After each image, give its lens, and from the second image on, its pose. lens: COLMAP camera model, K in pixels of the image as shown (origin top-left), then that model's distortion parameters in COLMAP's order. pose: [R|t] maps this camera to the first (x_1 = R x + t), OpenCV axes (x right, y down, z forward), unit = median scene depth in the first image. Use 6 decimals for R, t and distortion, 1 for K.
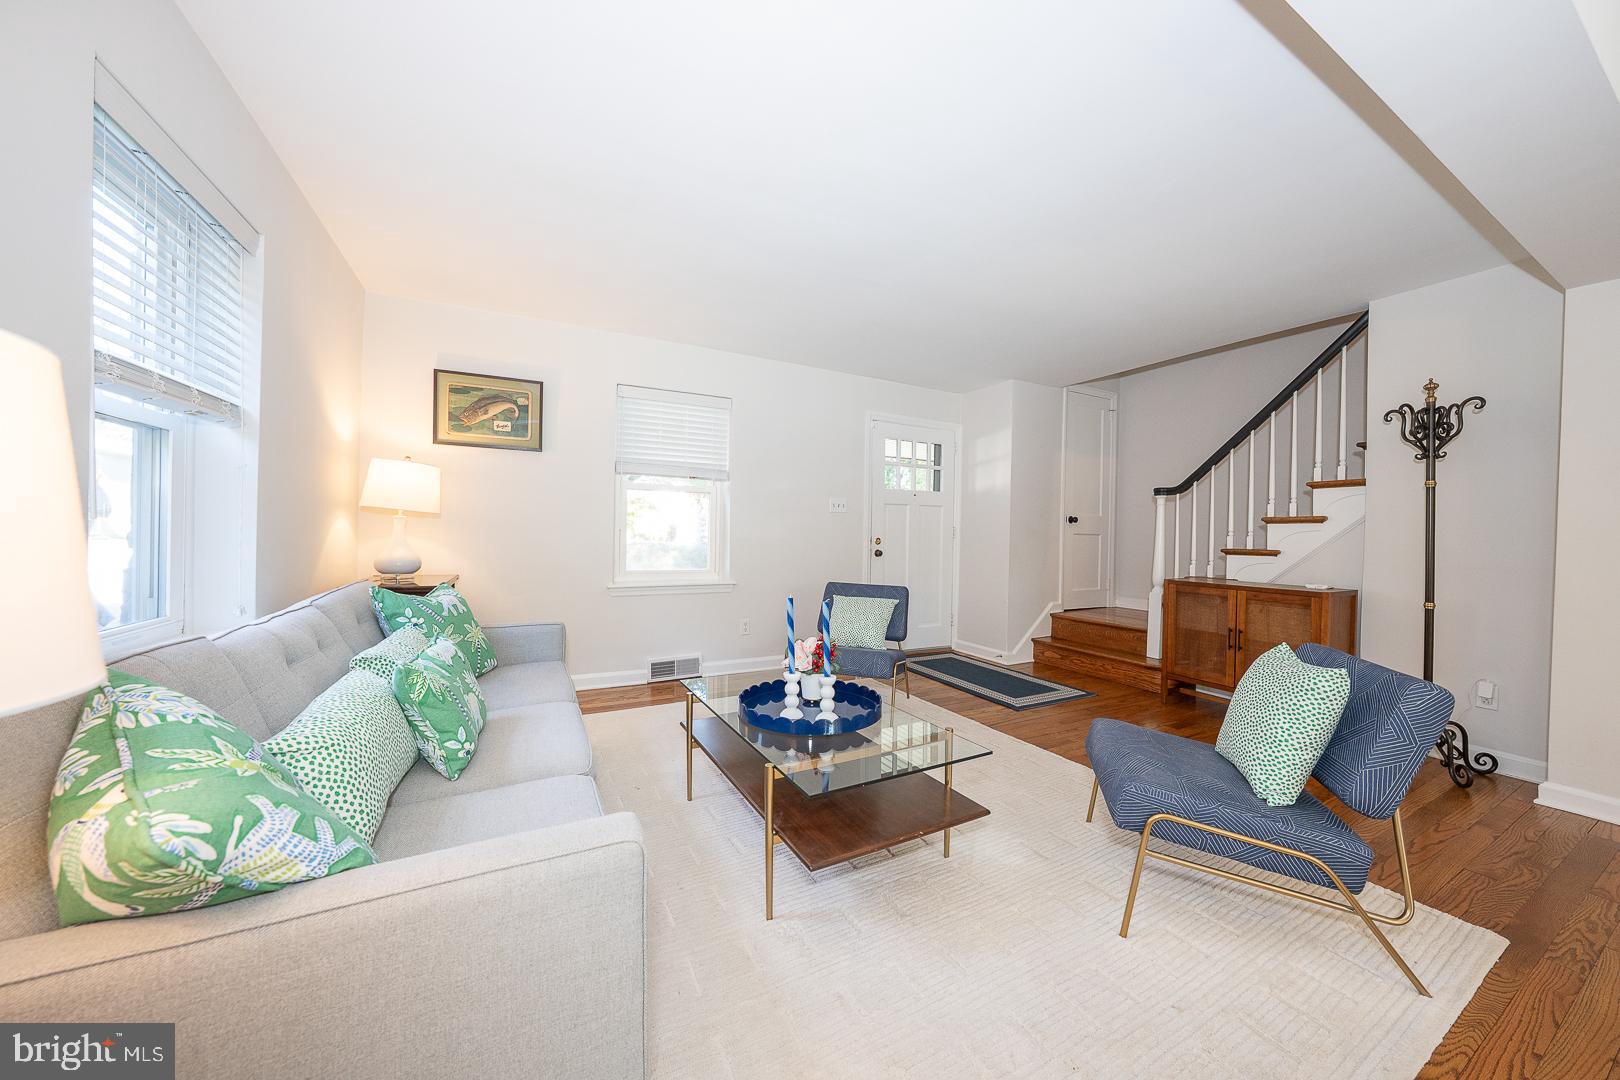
lens RADIAL K [[558.4, 0, 814.4], [0, 558.4, 534.5], [0, 0, 1]] dist [-0.000725, -0.000051]
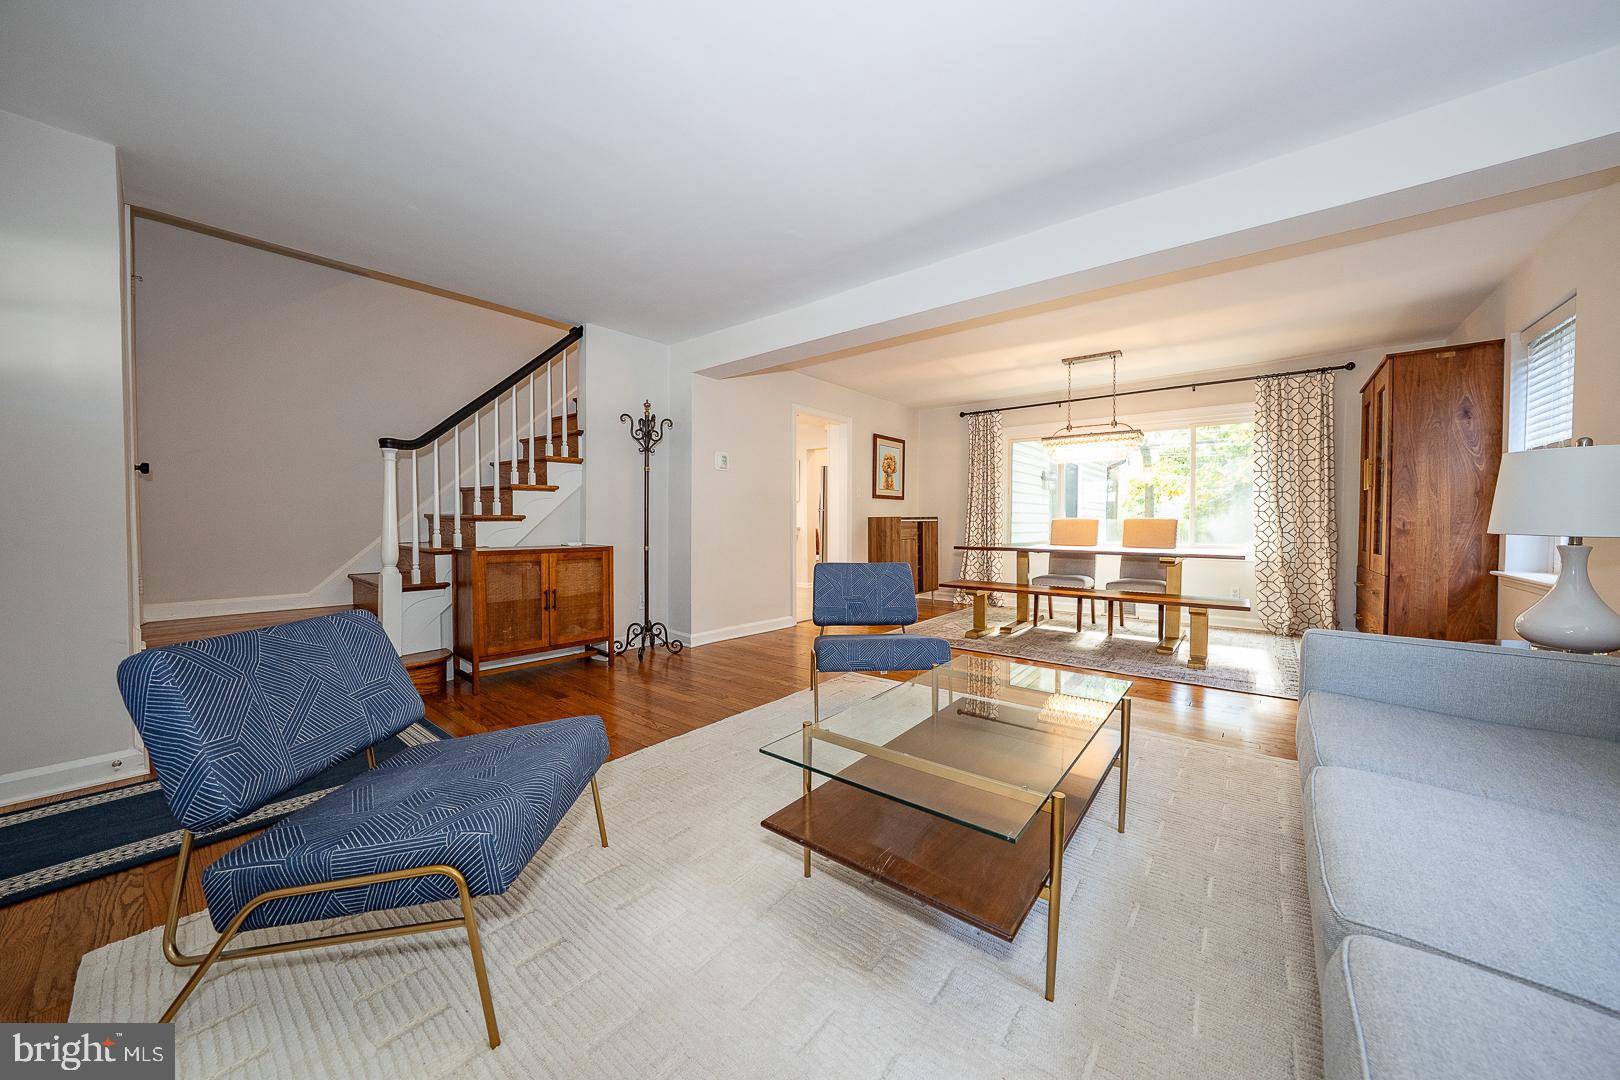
lens RADIAL K [[558.4, 0, 819.1], [0, 558.4, 536.1], [0, 0, 1]] dist [-0.000725, -0.000051]
pose [[-0.376785, -0.045825, 0.925167, -0.405435], [-0.004844, 0.998859, 0.047503, 0.014628], [-0.926288, 0.013417, -0.376577, 0.918333]]
